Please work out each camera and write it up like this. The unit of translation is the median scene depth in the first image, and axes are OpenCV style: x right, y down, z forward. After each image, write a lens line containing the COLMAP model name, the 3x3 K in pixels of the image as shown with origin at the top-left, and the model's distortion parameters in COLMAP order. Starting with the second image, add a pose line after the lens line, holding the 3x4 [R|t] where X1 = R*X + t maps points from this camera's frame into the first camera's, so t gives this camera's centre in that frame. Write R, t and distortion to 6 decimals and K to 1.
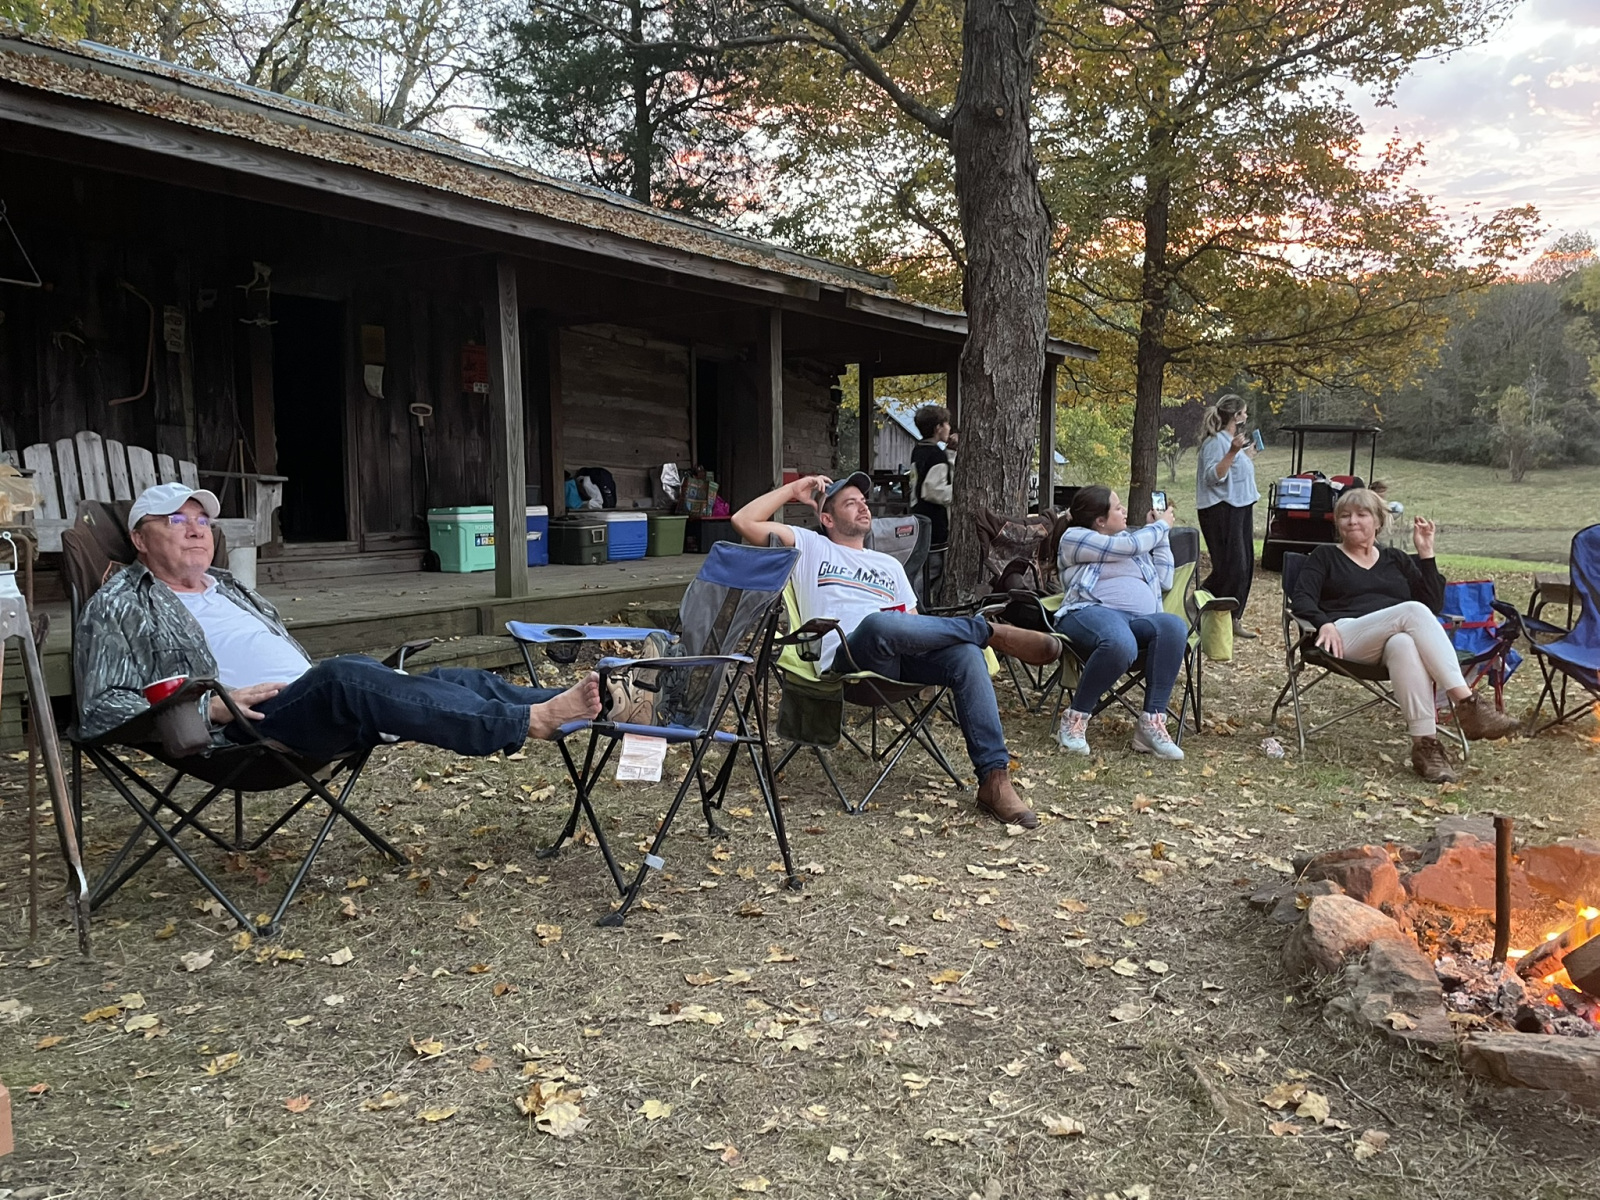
lens RADIAL K [[1206.3, 0, 778.8], [0, 1206.3, 603.9], [0, 0, 1]] dist [0.094752, -0.121277]
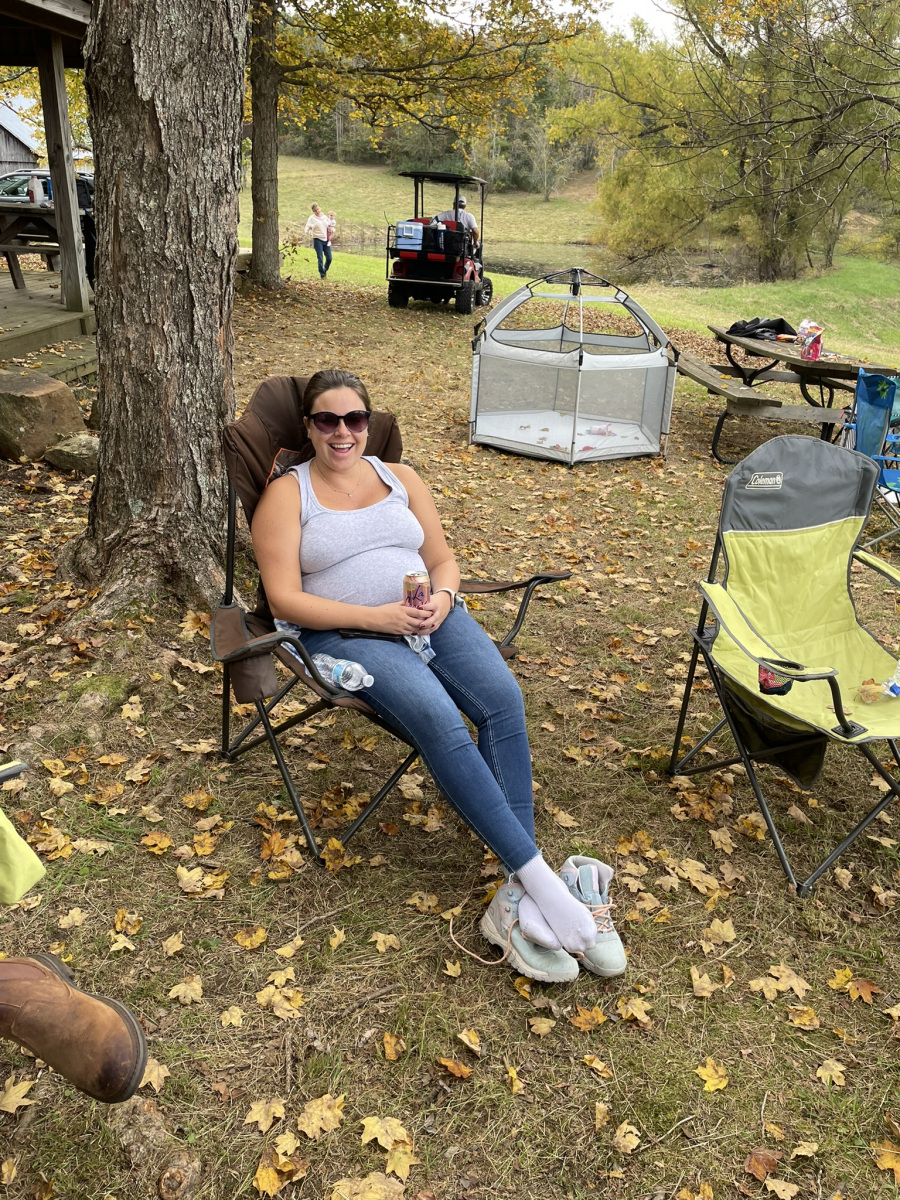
lens RADIAL K [[905.5, 0, 450.0], [0, 905.5, 600.0], [0, 0, 1]] dist [0.084123, -0.109659]
pose [[0.867707, -0.155045, 0.472276, 0.070170], [-0.006265, 0.946624, 0.322280, -0.119865], [-0.497036, -0.282604, 0.820421, 0.581609]]
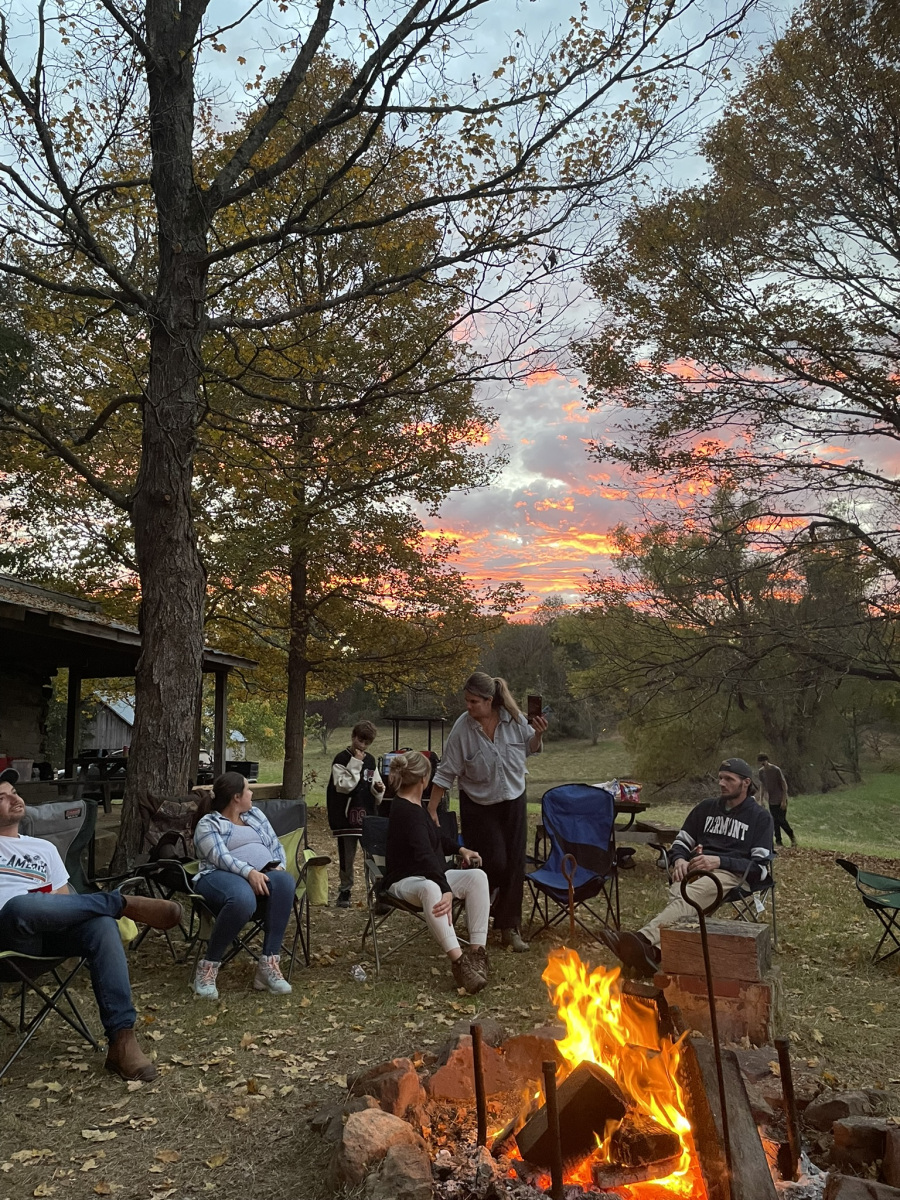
lens RADIAL K [[904.7, 0, 440.4], [0, 904.7, 585.7], [0, 0, 1]] dist [0.094752, -0.121277]
pose [[0.907360, 0.057379, 0.416420, 0.037311], [0.061566, 0.961817, -0.266680, -0.010778], [-0.415821, 0.267612, 0.869181, -0.004343]]
